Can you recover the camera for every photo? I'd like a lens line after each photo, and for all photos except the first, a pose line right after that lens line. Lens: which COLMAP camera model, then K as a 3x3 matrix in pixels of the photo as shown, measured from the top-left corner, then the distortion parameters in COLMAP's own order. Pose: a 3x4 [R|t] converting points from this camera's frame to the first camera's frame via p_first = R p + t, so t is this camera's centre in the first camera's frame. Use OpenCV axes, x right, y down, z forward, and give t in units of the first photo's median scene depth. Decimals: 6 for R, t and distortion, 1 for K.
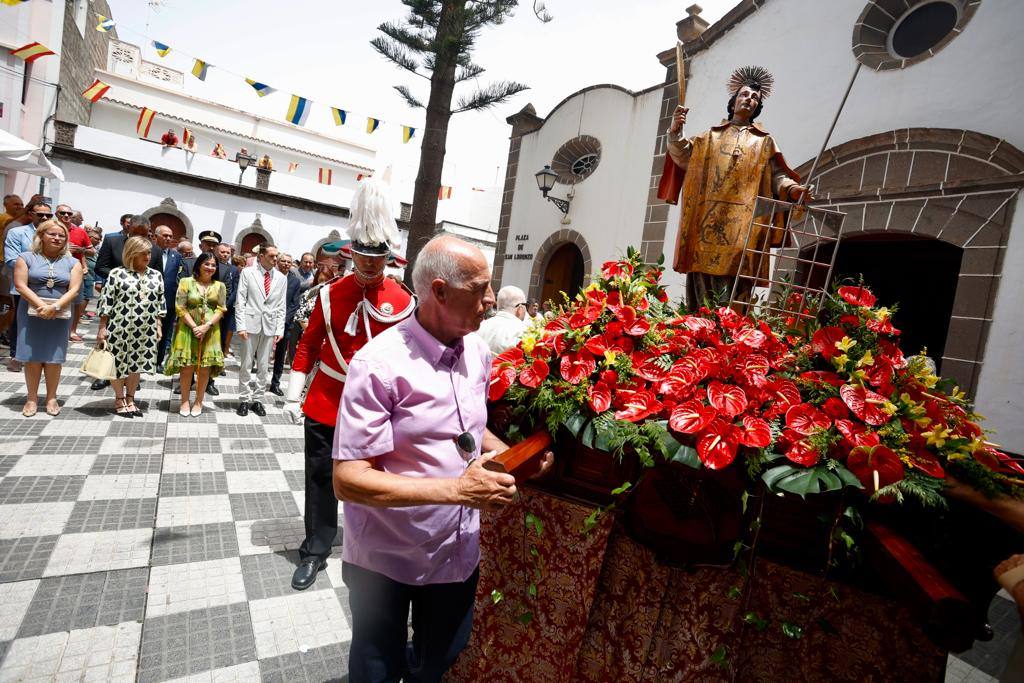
lens RADIAL K [[495.4, 0, 510.4], [0, 495.4, 335.7], [0, 0, 1]] dist [-0.063991, 0.023434]
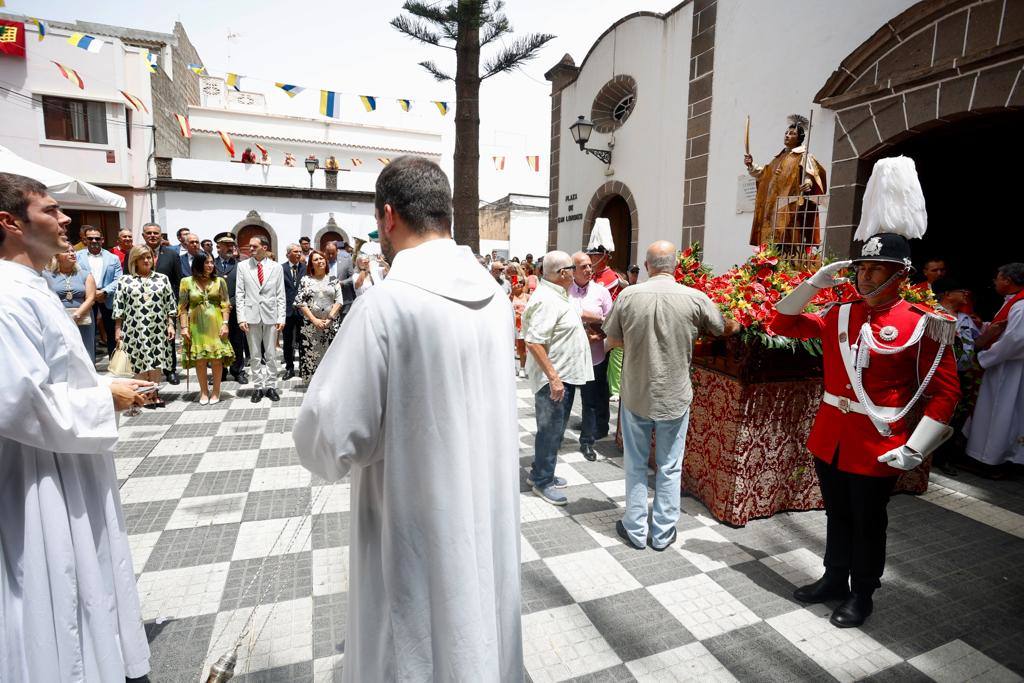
lens RADIAL K [[496.7, 0, 508.5], [0, 496.7, 332.9], [0, 0, 1]] dist [-0.061186, 0.018910]
pose [[0.971317, -0.091571, -0.219451, 0.105793], [0.101511, 0.994238, 0.034432, 0.017034], [0.215034, -0.055721, 0.975016, 0.040800]]
